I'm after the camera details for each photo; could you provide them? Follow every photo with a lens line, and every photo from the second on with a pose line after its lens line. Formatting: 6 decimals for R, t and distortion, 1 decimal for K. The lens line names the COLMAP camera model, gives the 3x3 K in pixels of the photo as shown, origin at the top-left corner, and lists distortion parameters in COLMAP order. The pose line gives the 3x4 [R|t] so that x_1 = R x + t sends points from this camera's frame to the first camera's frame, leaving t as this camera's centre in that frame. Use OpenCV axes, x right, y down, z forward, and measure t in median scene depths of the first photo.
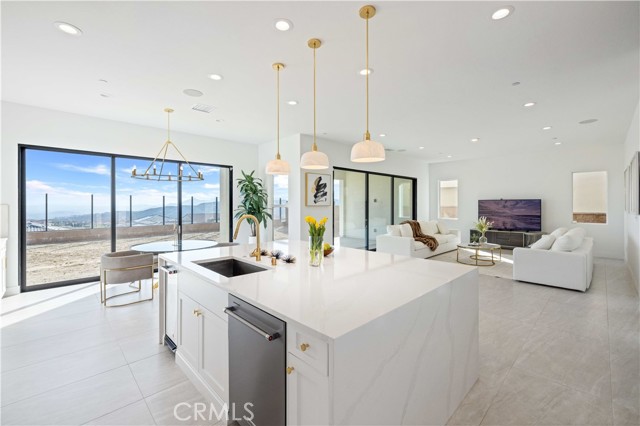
lens RADIAL K [[270.5, 0, 319.3], [0, 270.5, 209.1], [0, 0, 1]] dist [0.001263, -0.000262]
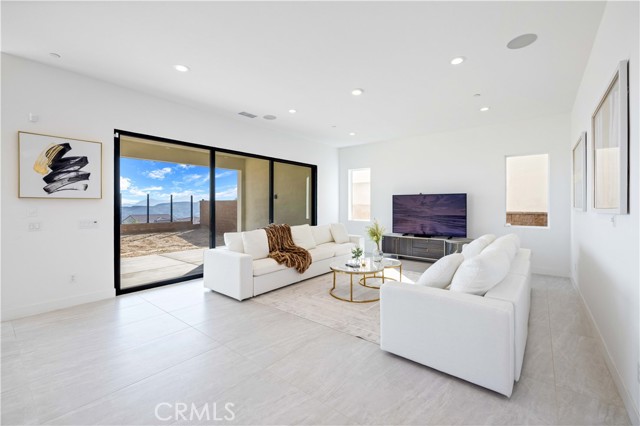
lens RADIAL K [[270.5, 0, 319.3], [0, 270.5, 209.1], [0, 0, 1]] dist [0.001263, -0.000262]
pose [[0.992541, 0.000903, 0.121910, 0.346692], [-0.000548, 0.999996, -0.002941, 0.008051], [-0.121913, 0.002852, 0.992537, 0.337161]]
